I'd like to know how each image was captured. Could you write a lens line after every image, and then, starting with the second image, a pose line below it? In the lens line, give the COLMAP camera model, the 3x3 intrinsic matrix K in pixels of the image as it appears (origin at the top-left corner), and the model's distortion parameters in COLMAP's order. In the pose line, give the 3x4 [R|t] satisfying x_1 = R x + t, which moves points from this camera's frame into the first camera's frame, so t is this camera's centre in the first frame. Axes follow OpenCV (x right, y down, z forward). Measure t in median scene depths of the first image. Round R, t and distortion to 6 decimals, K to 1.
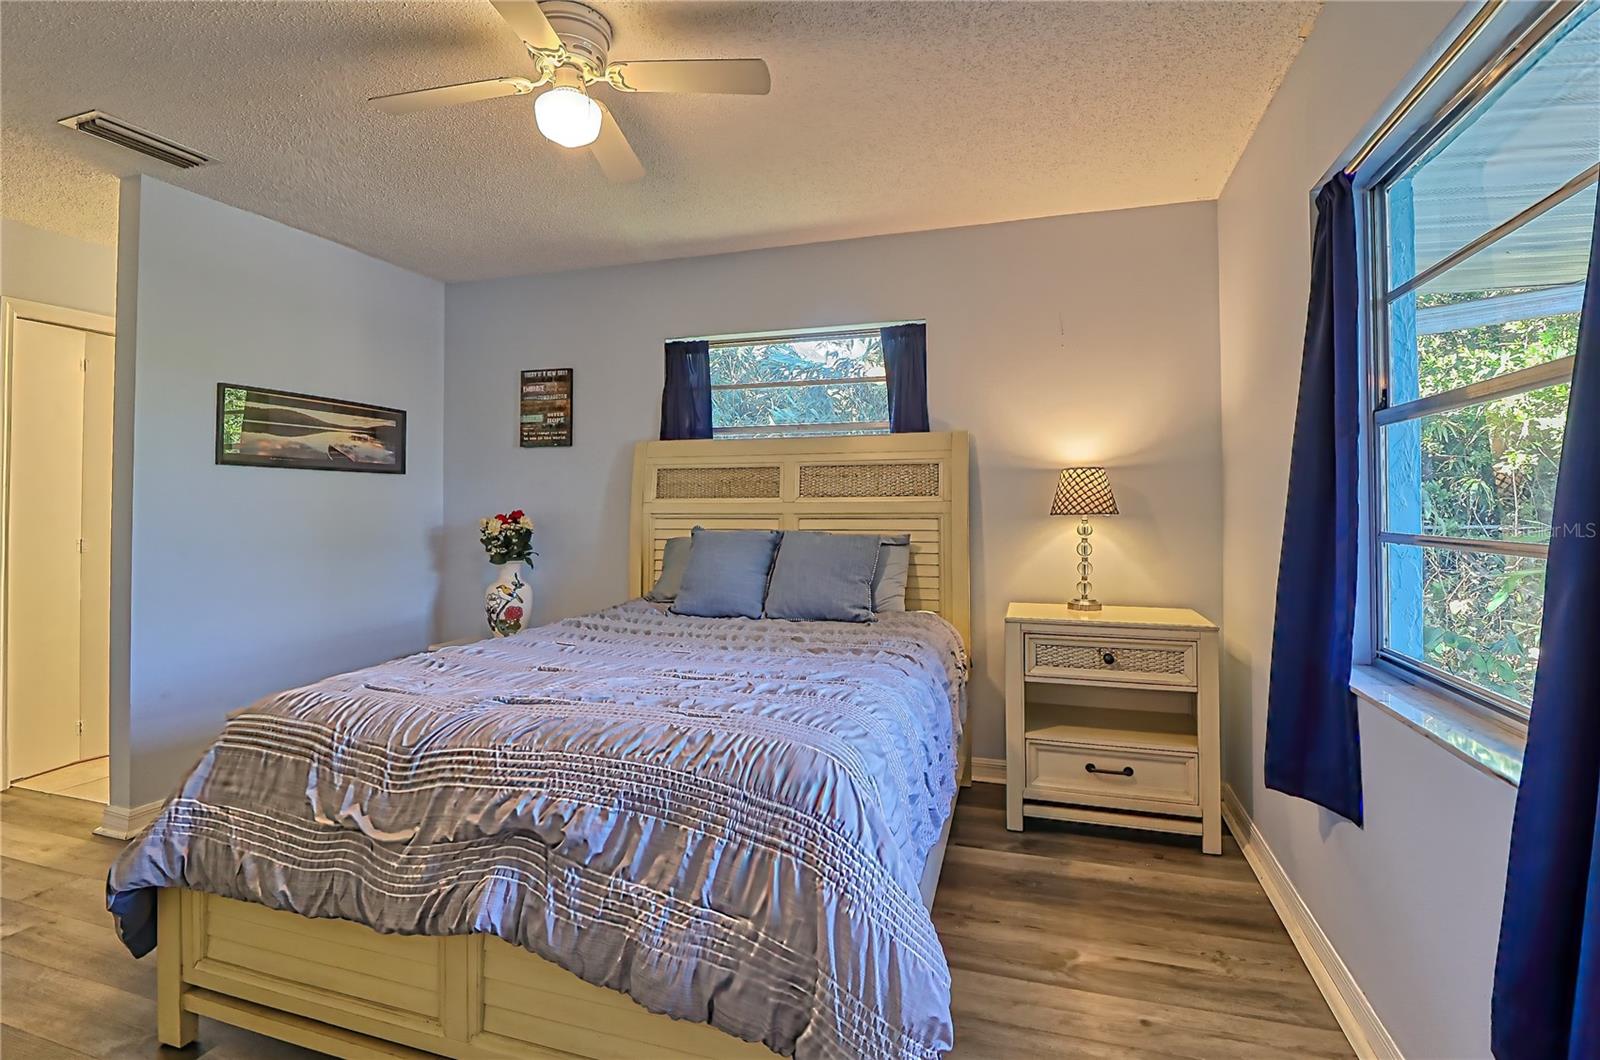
lens RADIAL K [[739.3, 0, 800.6], [0, 739.3, 482.2], [0, 0, 1]] dist [-0.000147, -0.008937]
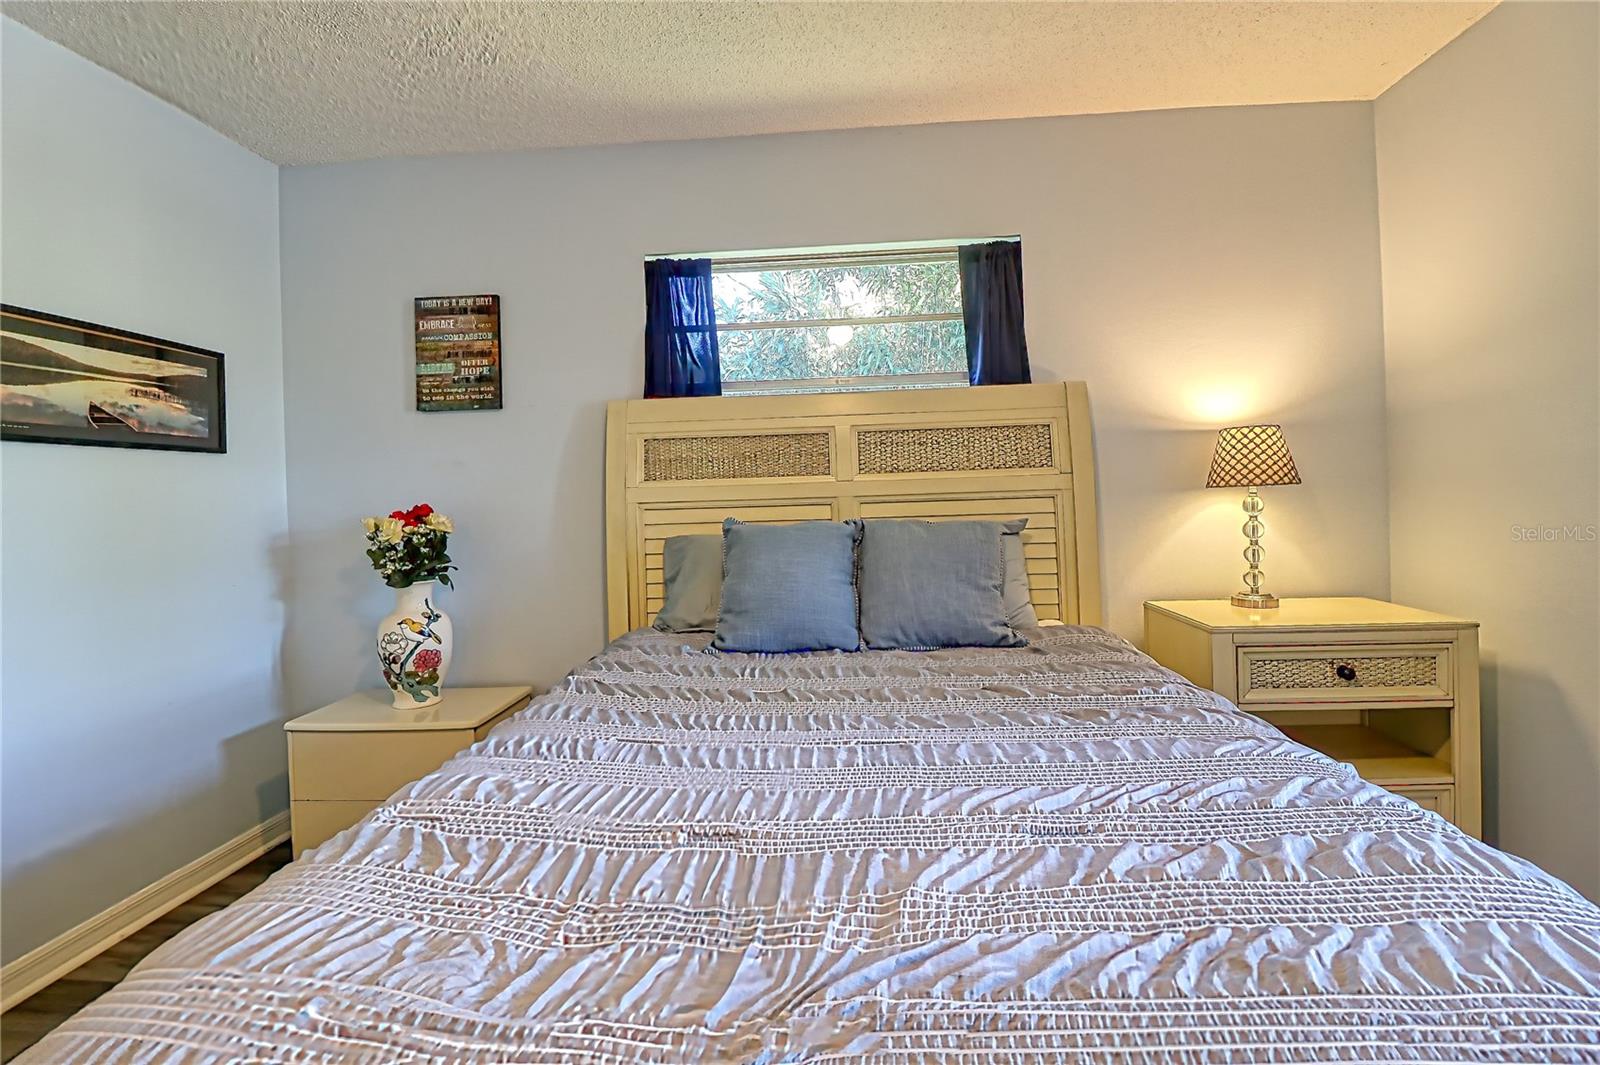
lens RADIAL K [[739.3, 0, 800.6], [0, 739.3, 484.7], [0, 0, 1]] dist [-0.000147, -0.008937]
pose [[0.972496, -0.024832, 0.231593, -0.211669], [0.020088, 0.999538, 0.022819, 0.012170], [-0.232053, -0.017540, 0.972545, 0.282049]]
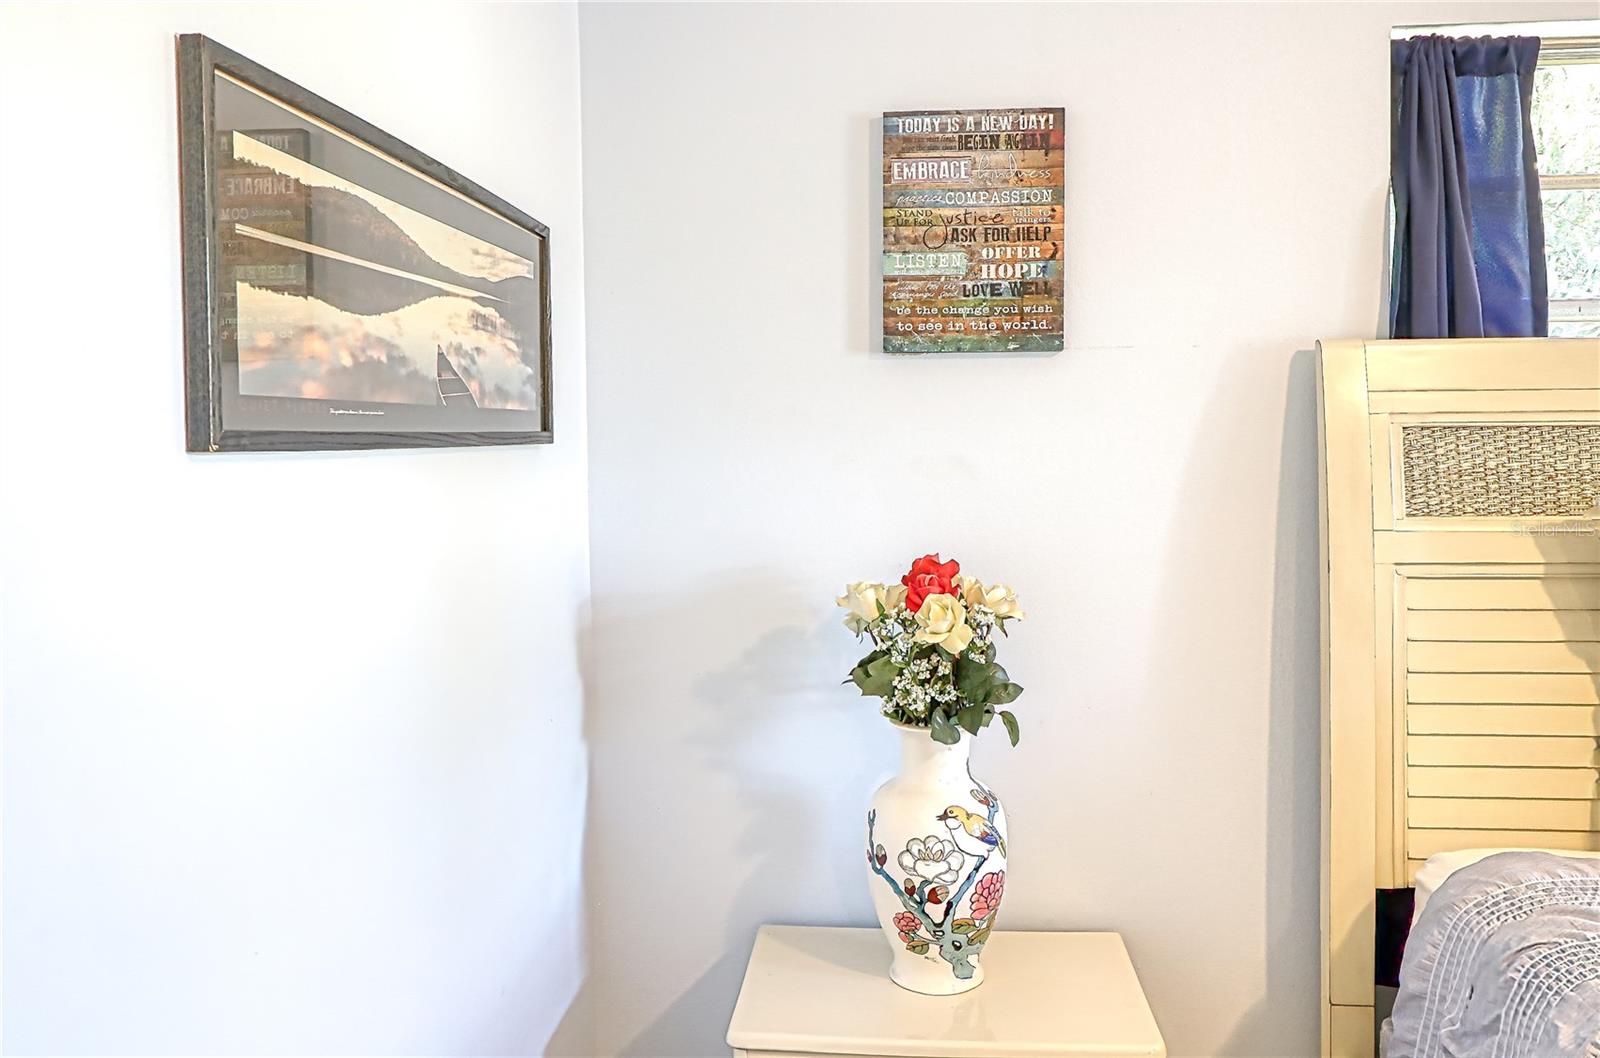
lens RADIAL K [[1249.7, 0, 798.5], [0, 1249.7, 468.4], [0, 0, 1]] dist [0.009693, 0.001842]
pose [[0.976980, -0.012691, 0.212952, -0.571659], [-0.000627, 0.998054, 0.062353, -0.033405], [-0.213329, -0.061051, 0.975071, 0.511475]]
